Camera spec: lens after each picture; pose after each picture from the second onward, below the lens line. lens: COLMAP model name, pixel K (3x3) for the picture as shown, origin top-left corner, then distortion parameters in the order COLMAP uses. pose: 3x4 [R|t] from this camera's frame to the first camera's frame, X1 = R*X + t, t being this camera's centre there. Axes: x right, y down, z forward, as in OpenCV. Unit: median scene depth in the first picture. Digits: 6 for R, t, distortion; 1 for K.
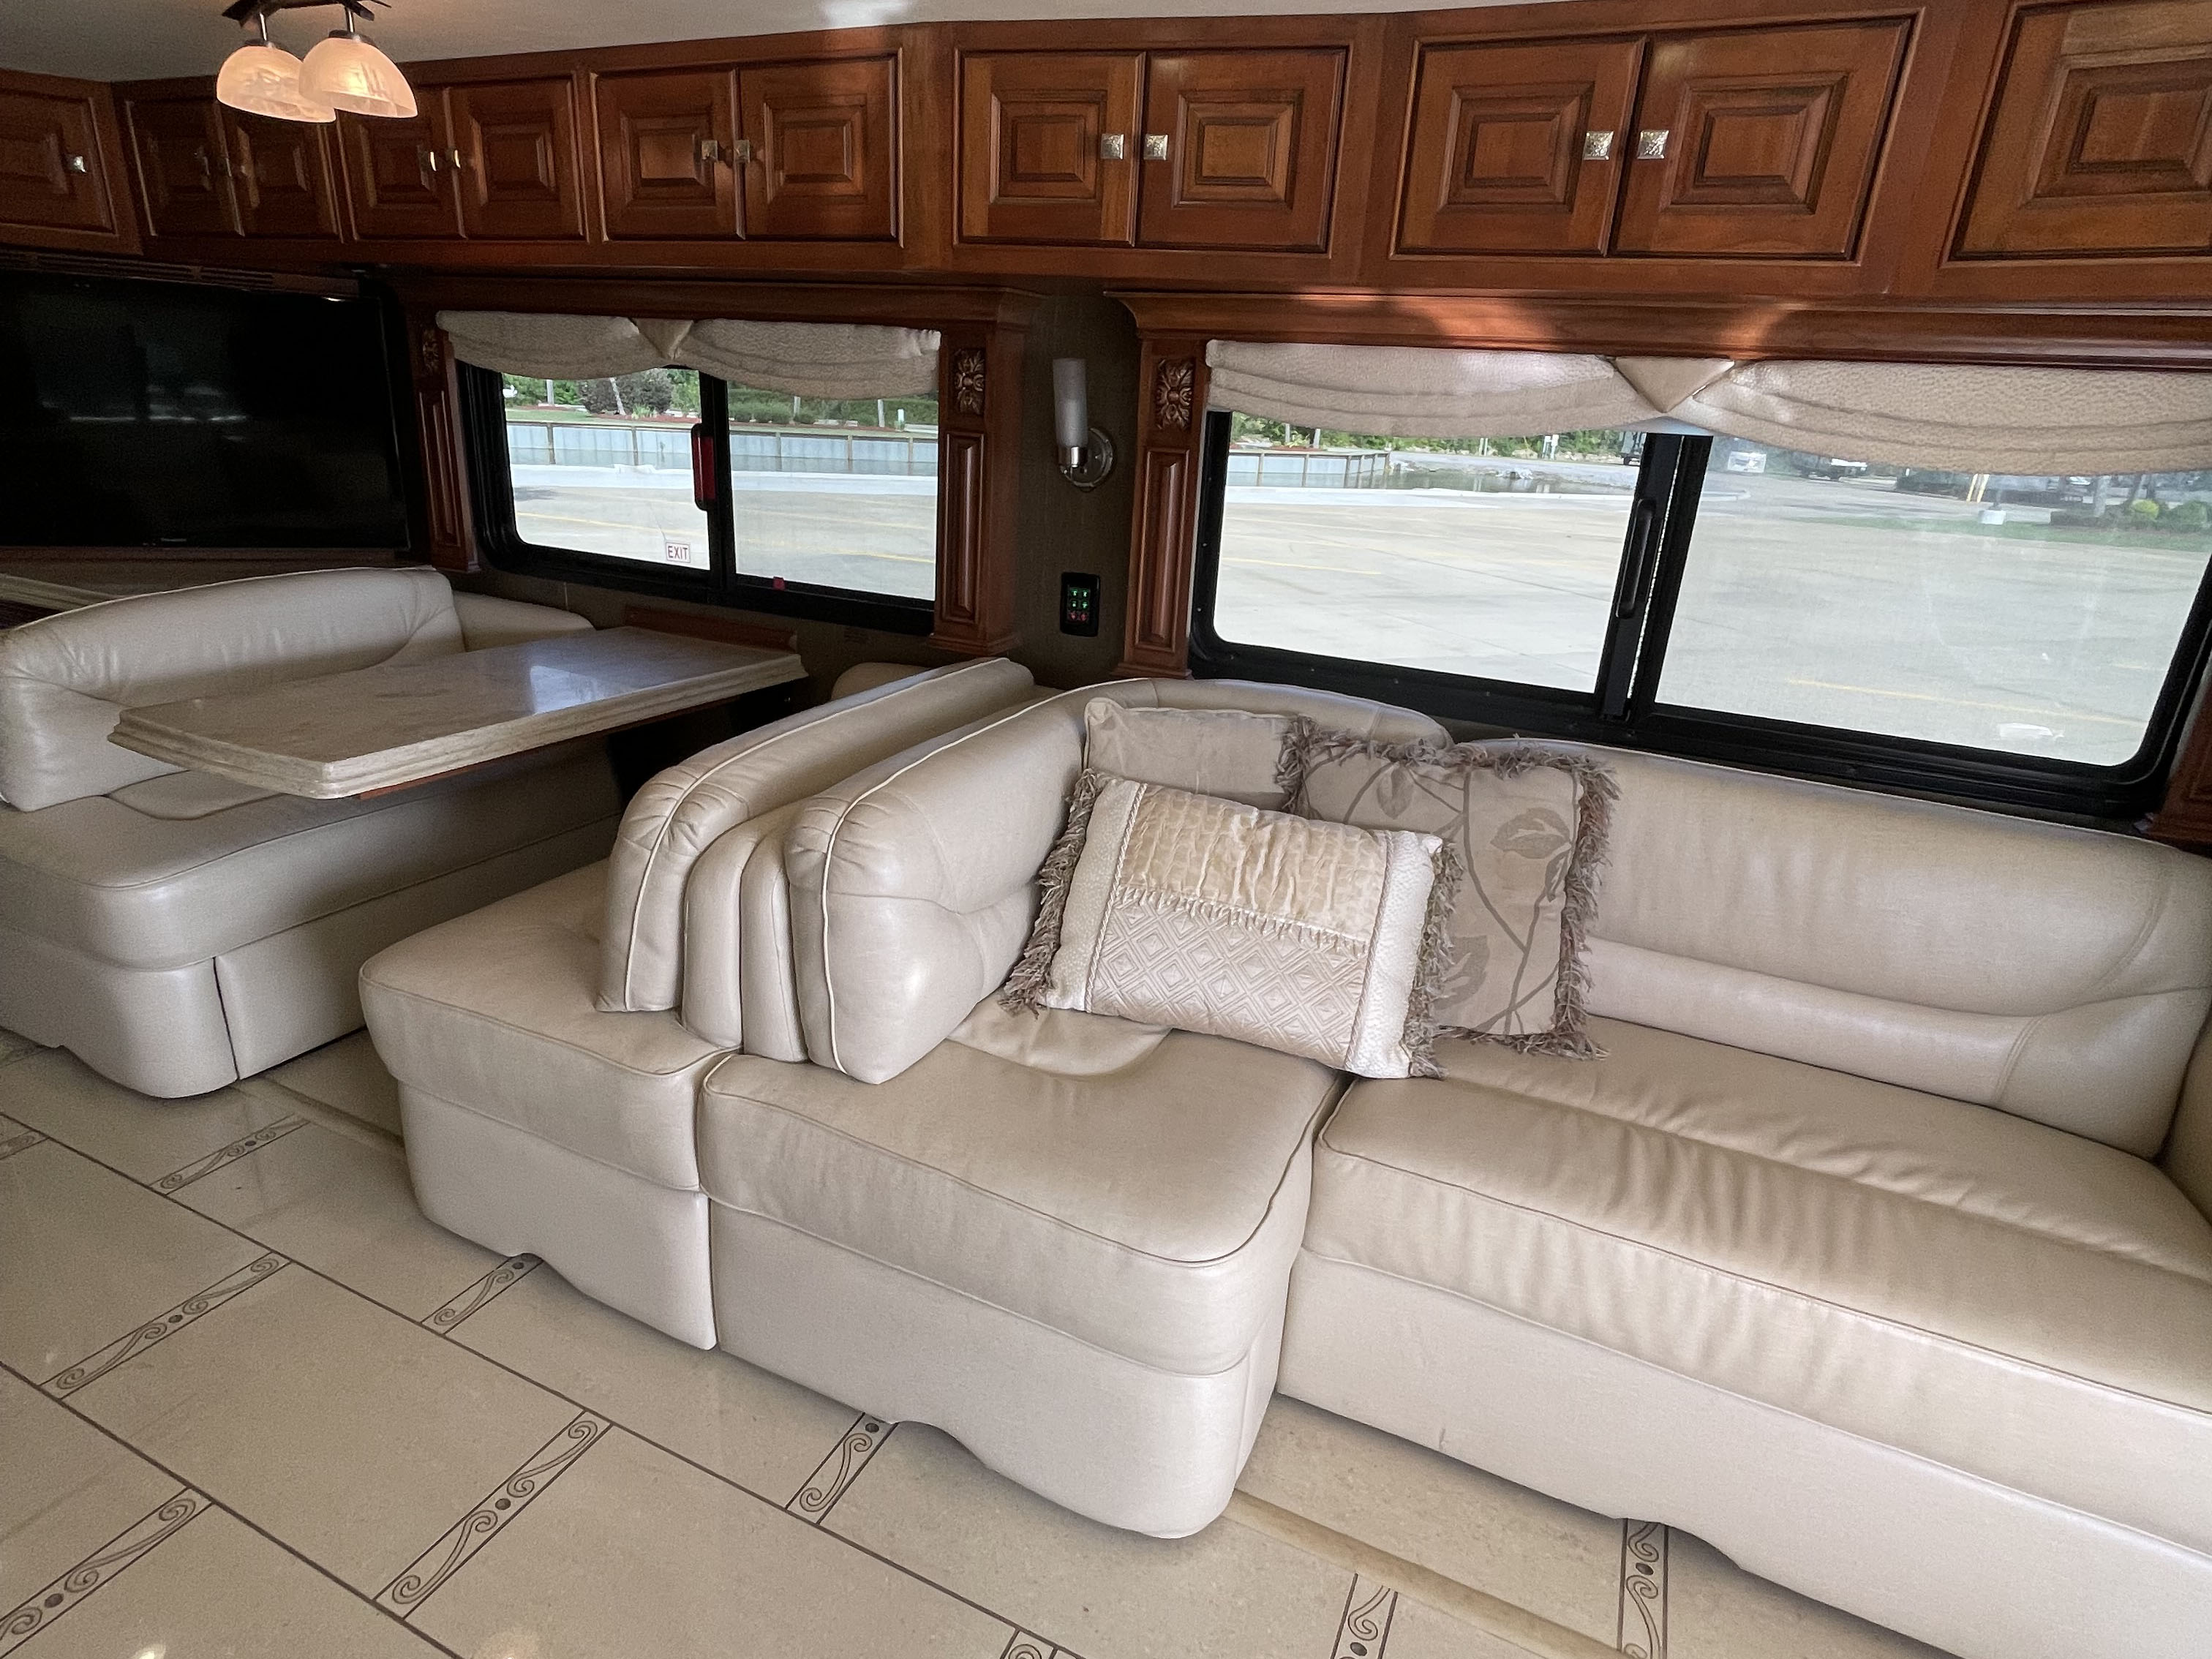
lens RADIAL K [[1194.5, 0, 1097.2], [0, 1194.5, 819.8], [0, 0, 1]] dist [-0.007836, 0.003119]
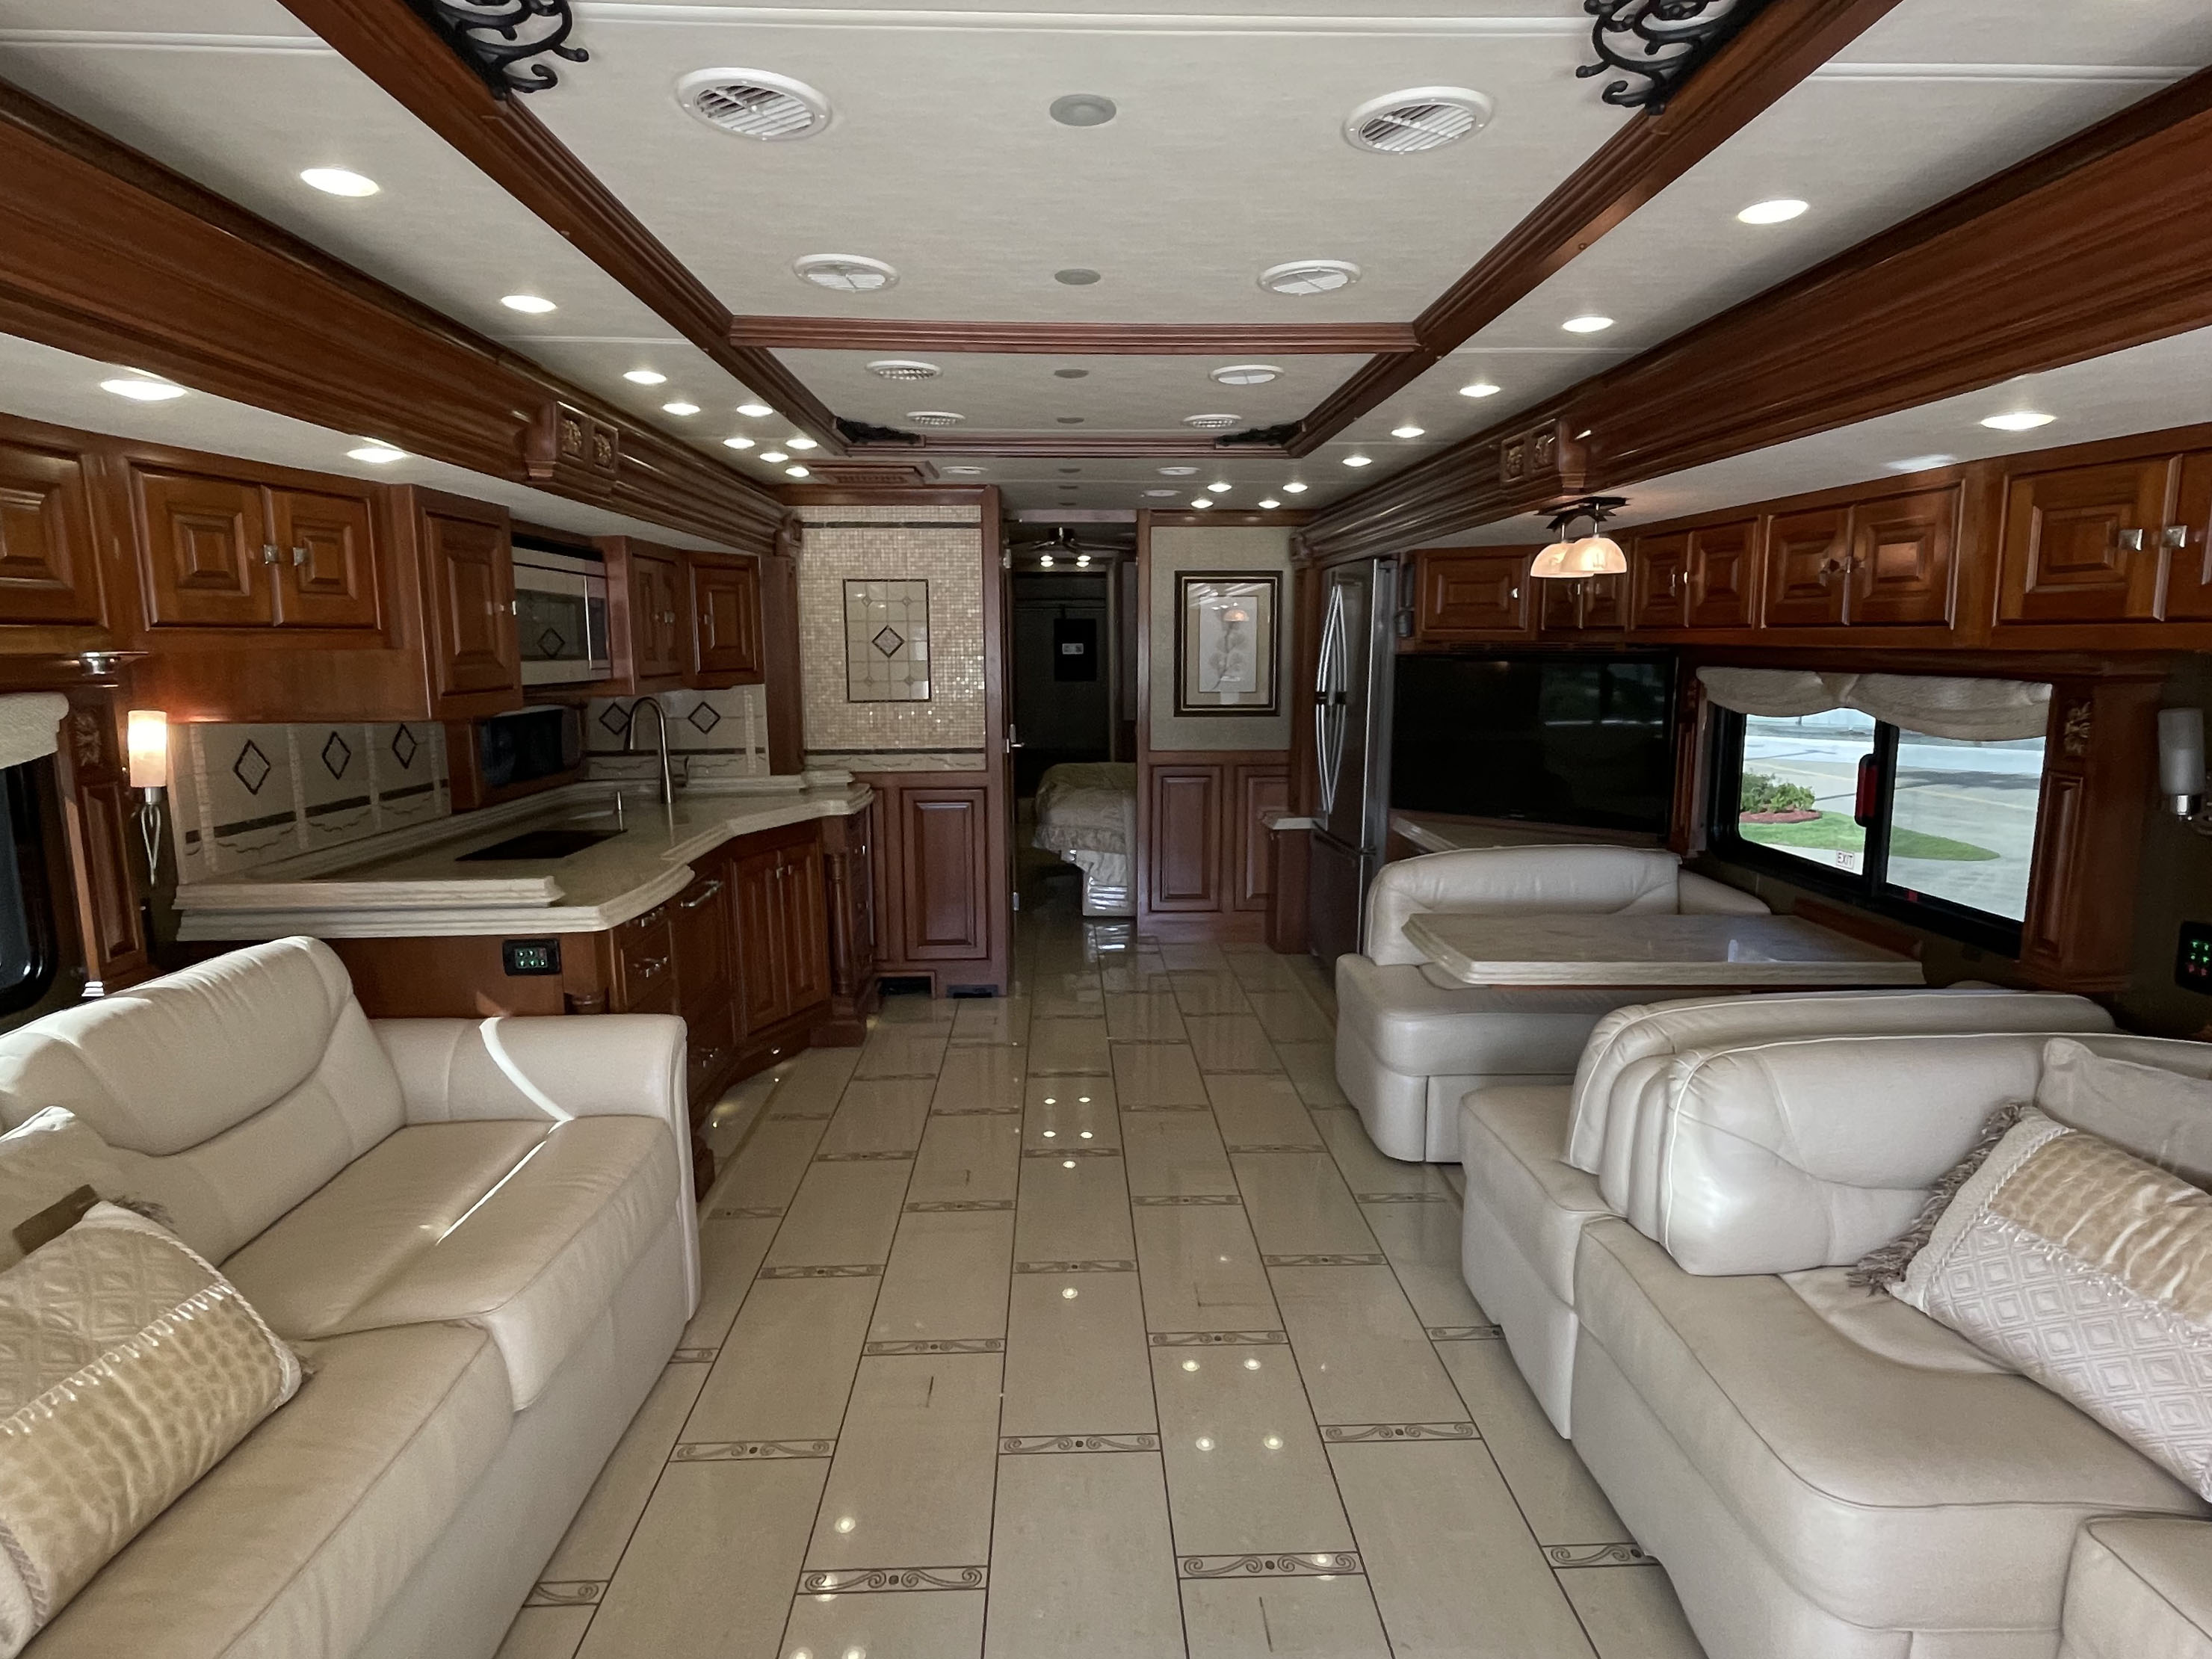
lens RADIAL K [[1194.5, 0, 1070.0], [0, 1194.5, 829.1], [0, 0, 1]] dist [-0.007836, 0.003119]
pose [[0.427586, 0.079416, -0.900479, 0.560113], [-0.270745, 0.961656, -0.043750, -0.001470], [0.862477, 0.262507, 0.432693, -0.220192]]
